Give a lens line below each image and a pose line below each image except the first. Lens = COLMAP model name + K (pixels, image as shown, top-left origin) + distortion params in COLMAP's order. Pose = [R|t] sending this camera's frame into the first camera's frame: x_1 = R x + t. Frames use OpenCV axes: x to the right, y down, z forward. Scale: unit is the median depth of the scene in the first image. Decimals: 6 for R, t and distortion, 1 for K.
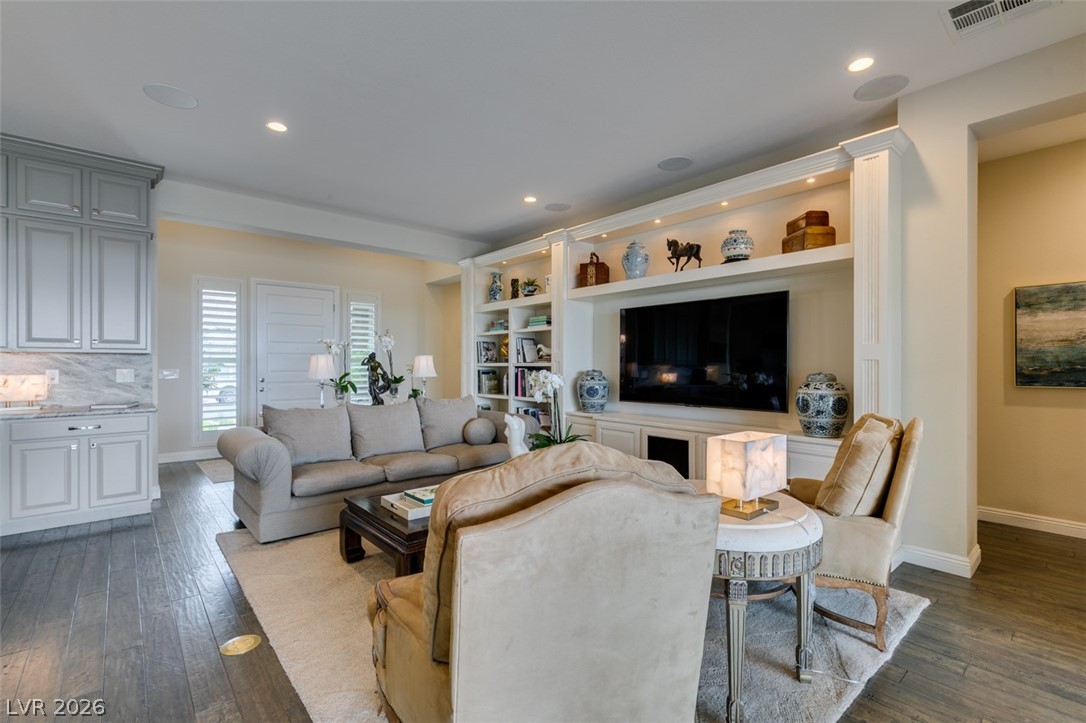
lens RADIAL K [[487.1, 0, 540.5], [0, 487.1, 365.0], [0, 0, 1]] dist [0.001079, -0.001060]
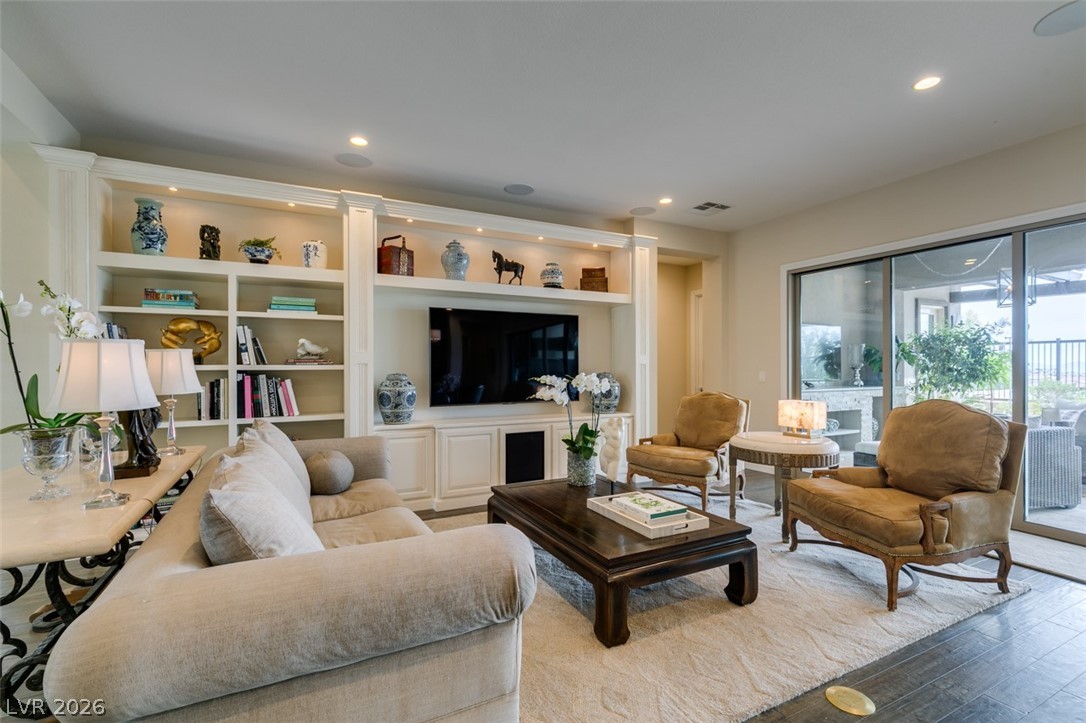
lens RADIAL K [[487.1, 0, 542.3], [0, 487.1, 368.2], [0, 0, 1]] dist [0.001079, -0.001060]
pose [[0.227516, -0.005305, 0.973760, -0.767860], [0.002133, 0.999985, 0.004950, -0.003860], [-0.973772, 0.000951, 0.227524, 0.651820]]
